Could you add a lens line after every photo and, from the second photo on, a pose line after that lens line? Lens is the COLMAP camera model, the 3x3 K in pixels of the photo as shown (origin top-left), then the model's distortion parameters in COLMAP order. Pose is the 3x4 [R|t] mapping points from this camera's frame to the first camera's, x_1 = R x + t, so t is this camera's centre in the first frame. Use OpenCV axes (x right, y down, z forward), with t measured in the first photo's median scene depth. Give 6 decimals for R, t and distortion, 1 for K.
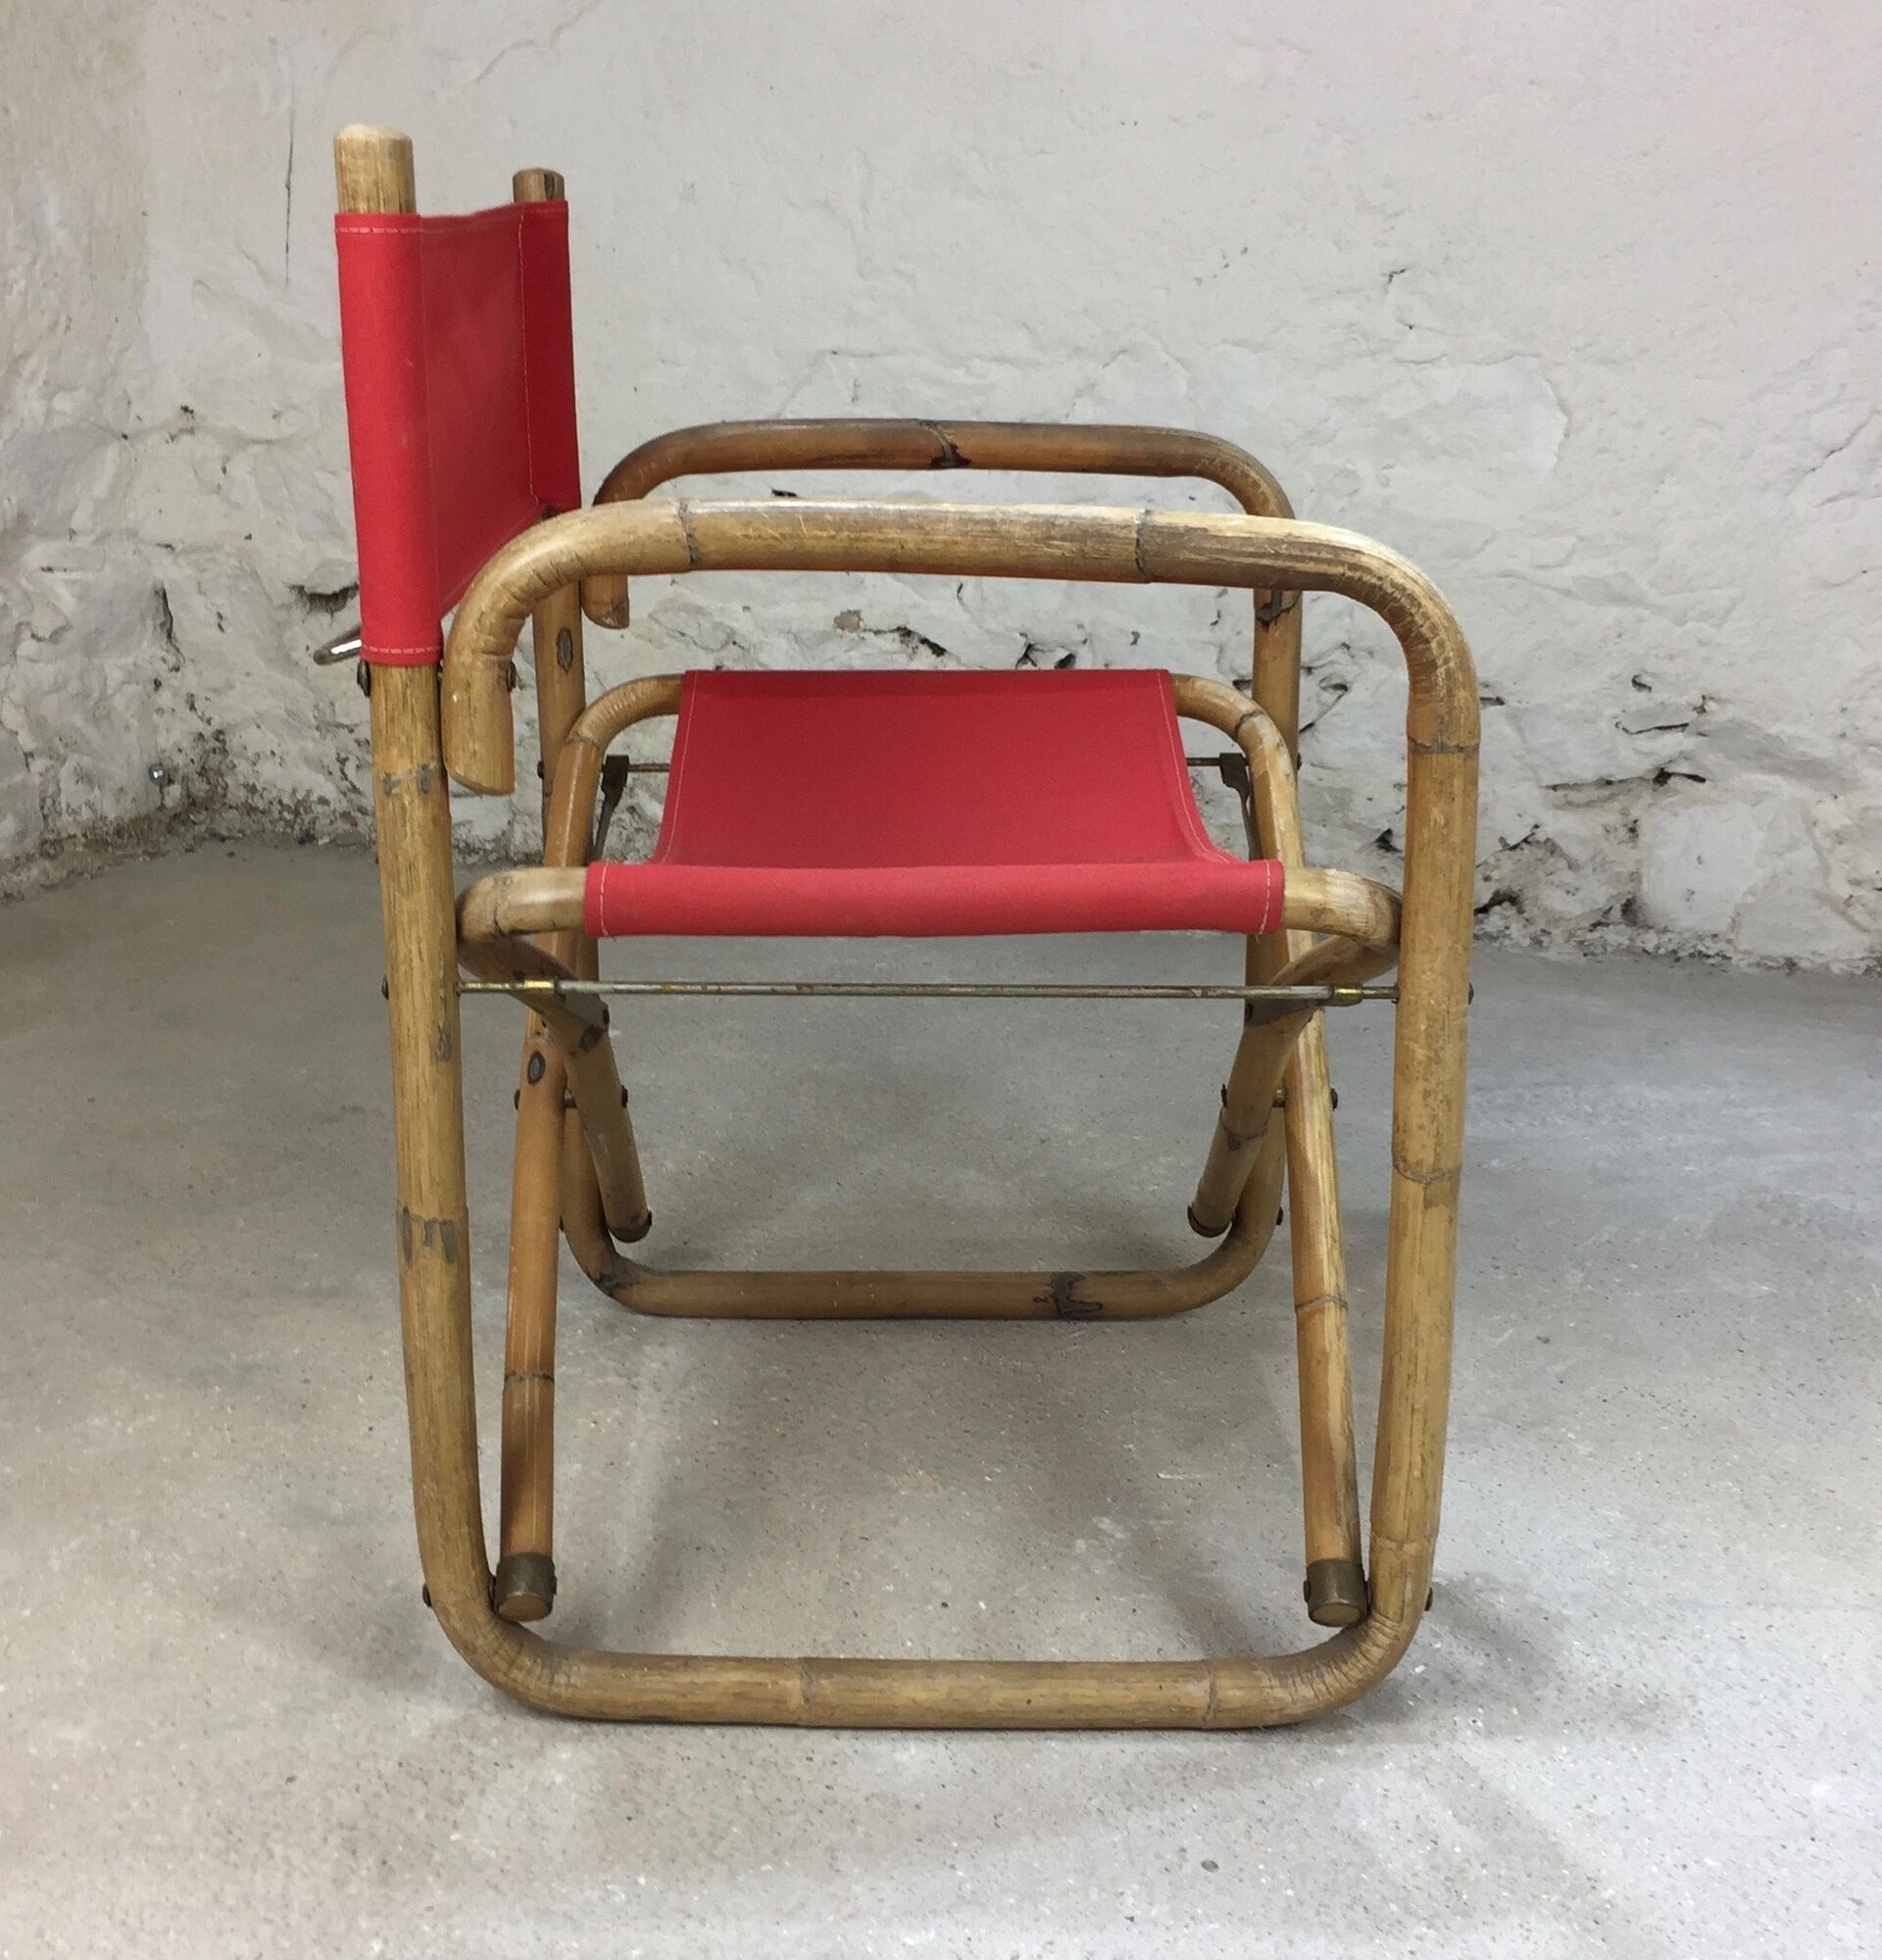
lens RADIAL K [[2452.0, 0, 925.3], [0, 2452.0, 965.1], [0, 0, 1]] dist [0.044767, 0.000000]
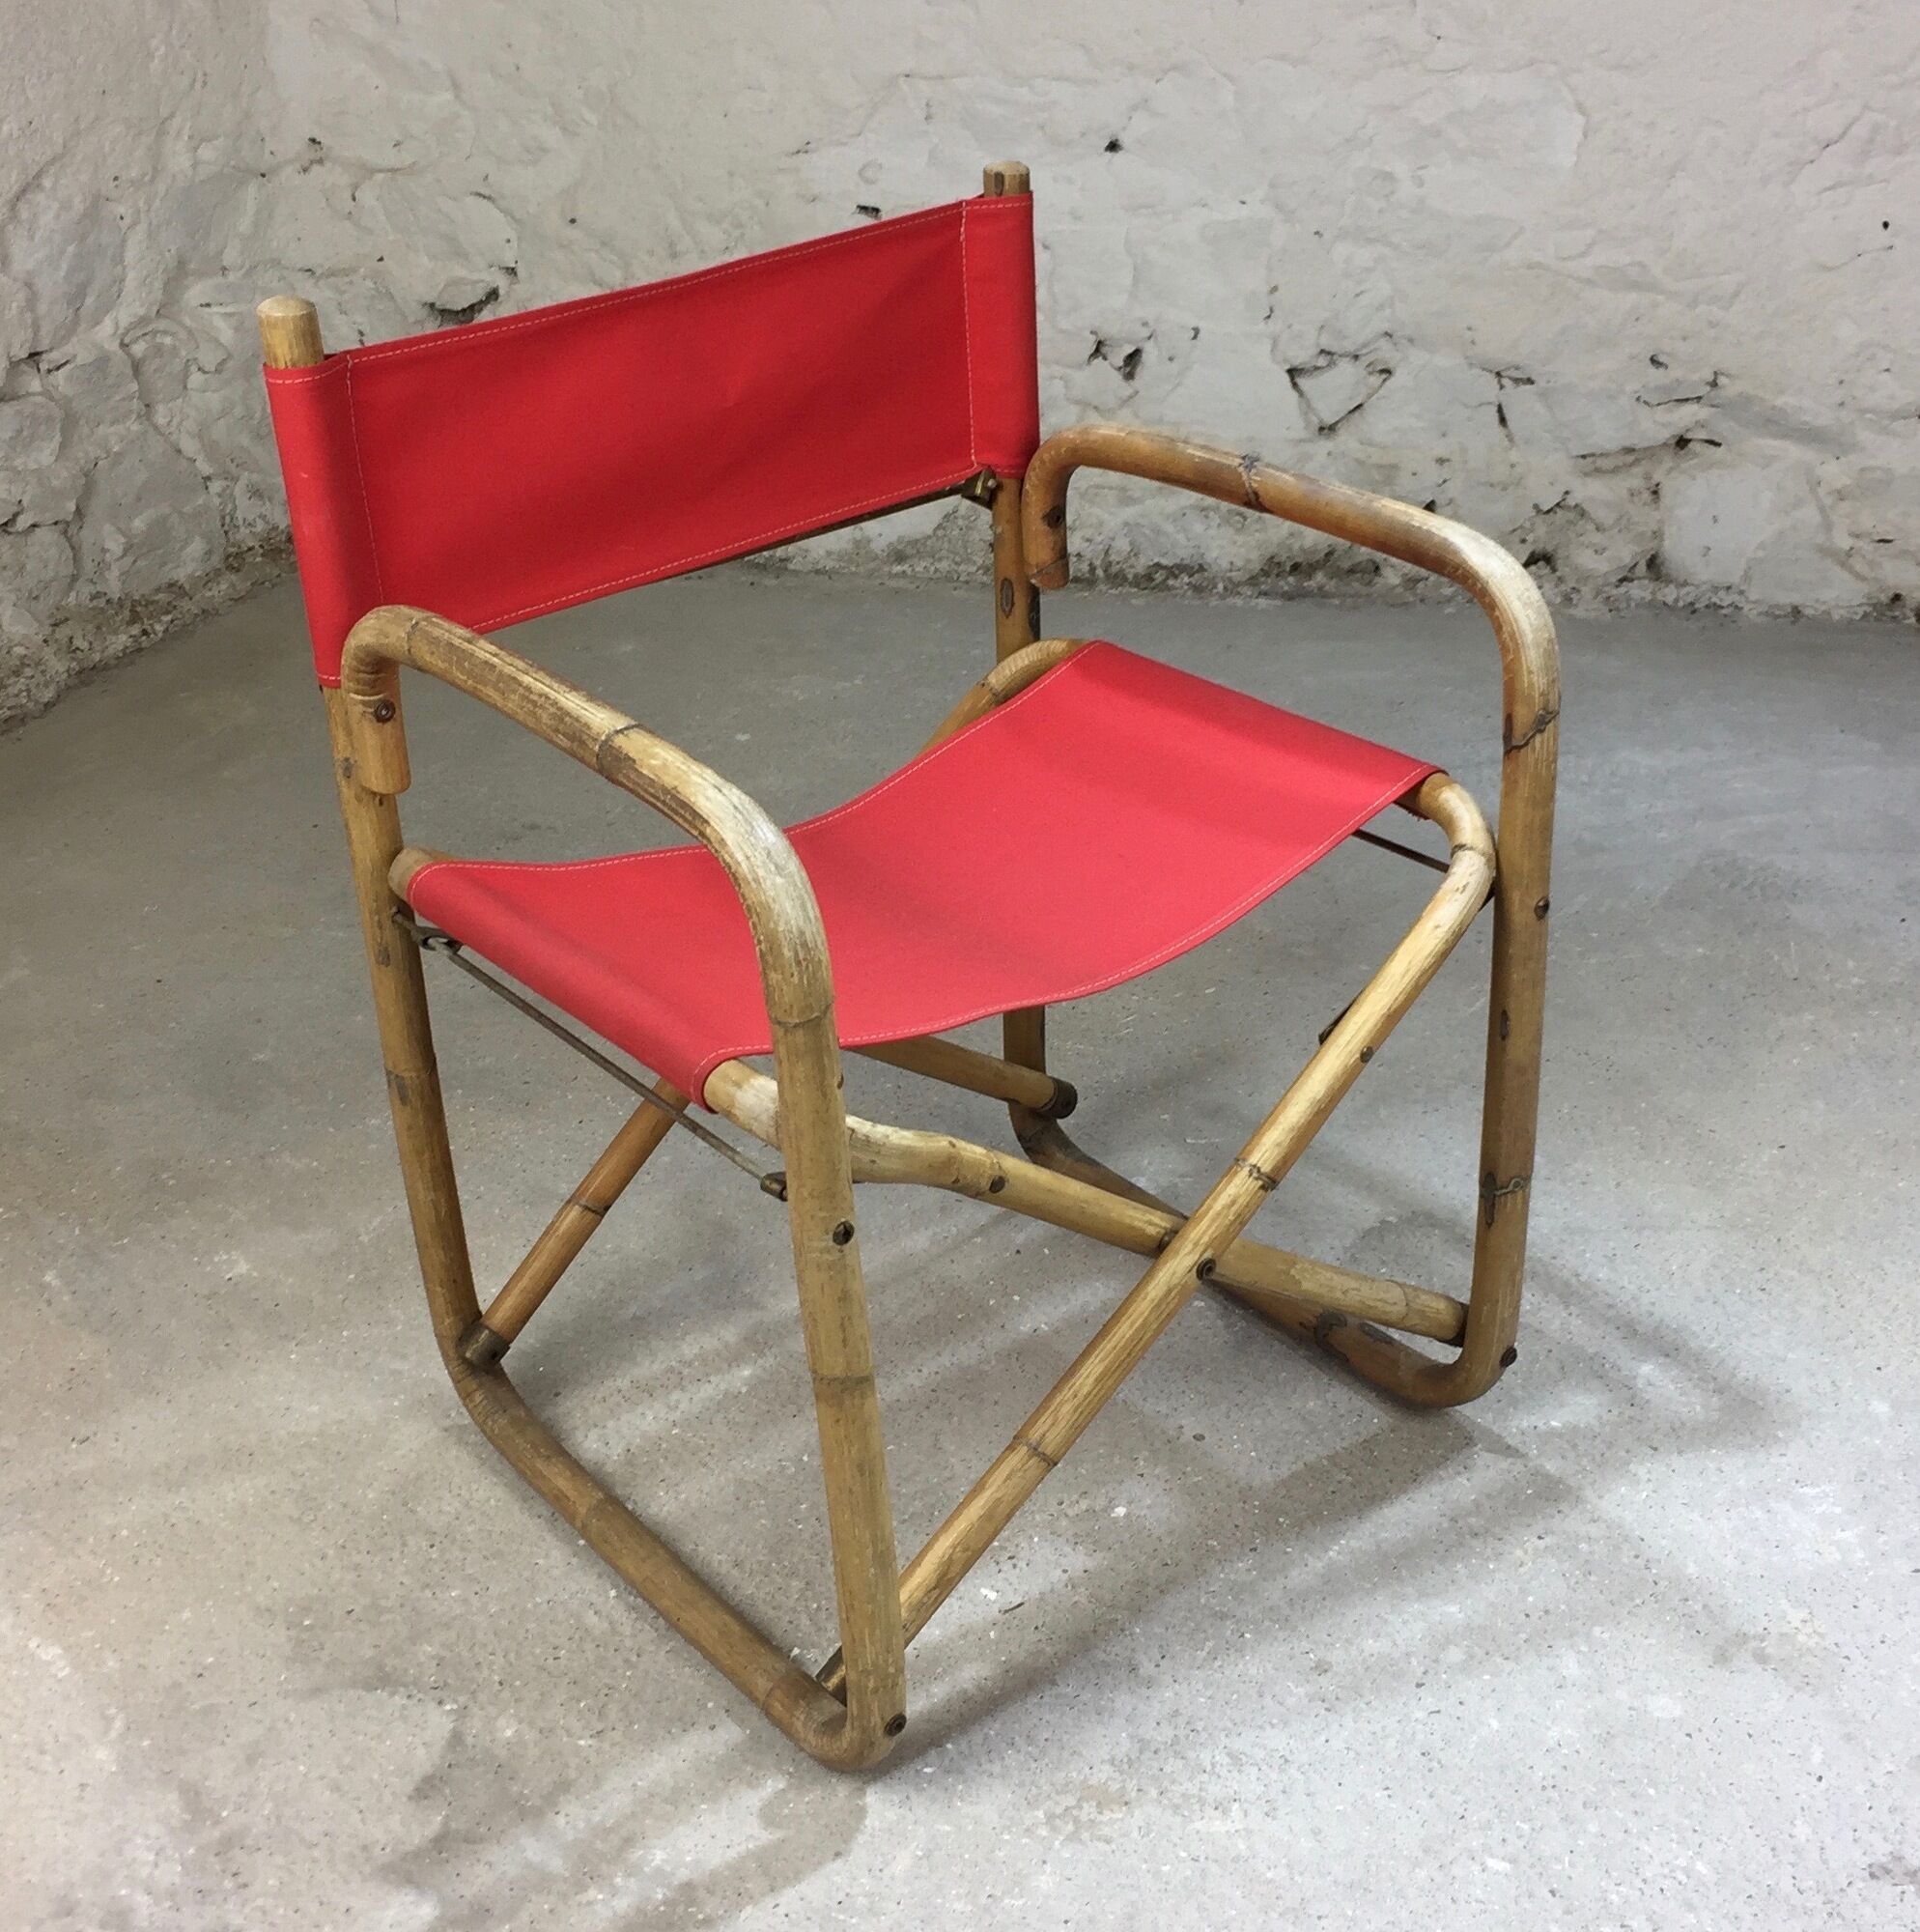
lens RADIAL K [[2570.7, 0, 927.1], [0, 2570.7, 930.0], [0, 0, 1]] dist [0.049043, 0.000000]
pose [[0.997432, -0.039238, -0.059908, 0.026465], [0.049477, 0.982357, 0.180349, -0.090608], [0.051775, -0.182850, 0.981777, -0.189730]]
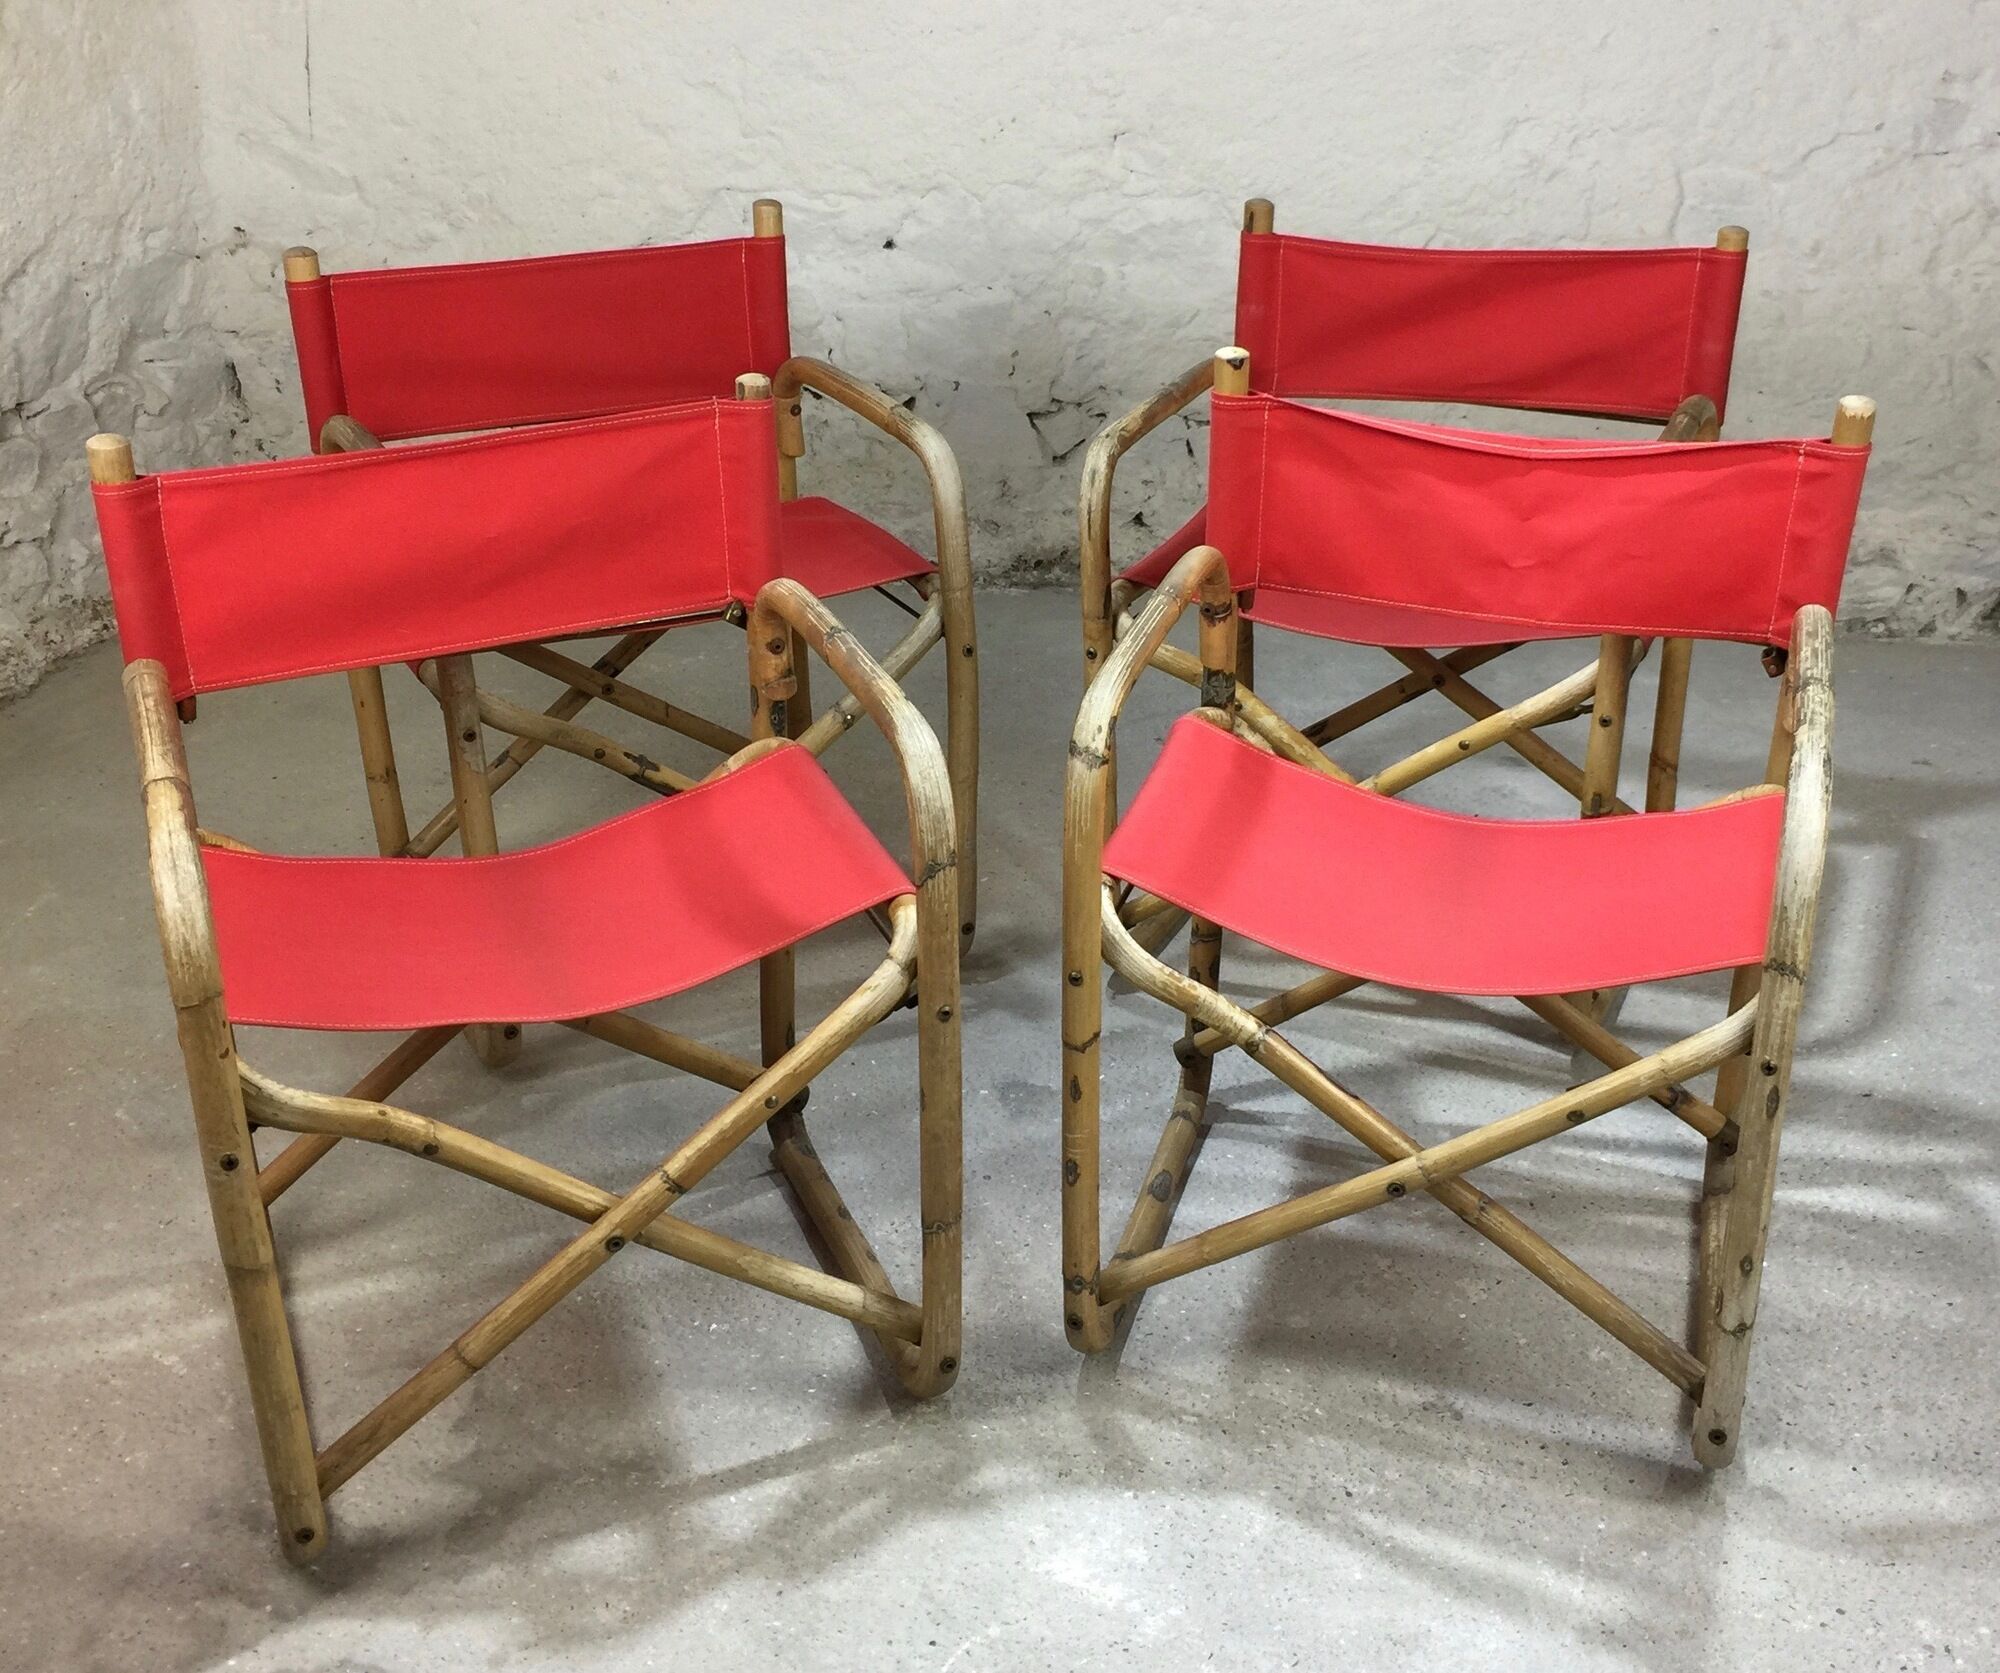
lens RADIAL K [[2371.9, 0, 1019.1], [0, 2371.9, 766.6], [0, 0, 1]] dist [0.041408, 0.000000]
pose [[0.995358, -0.064554, 0.071385, 0.010352], [0.054311, 0.989063, 0.137127, -0.108213], [-0.079457, -0.132613, 0.987978, -0.405224]]
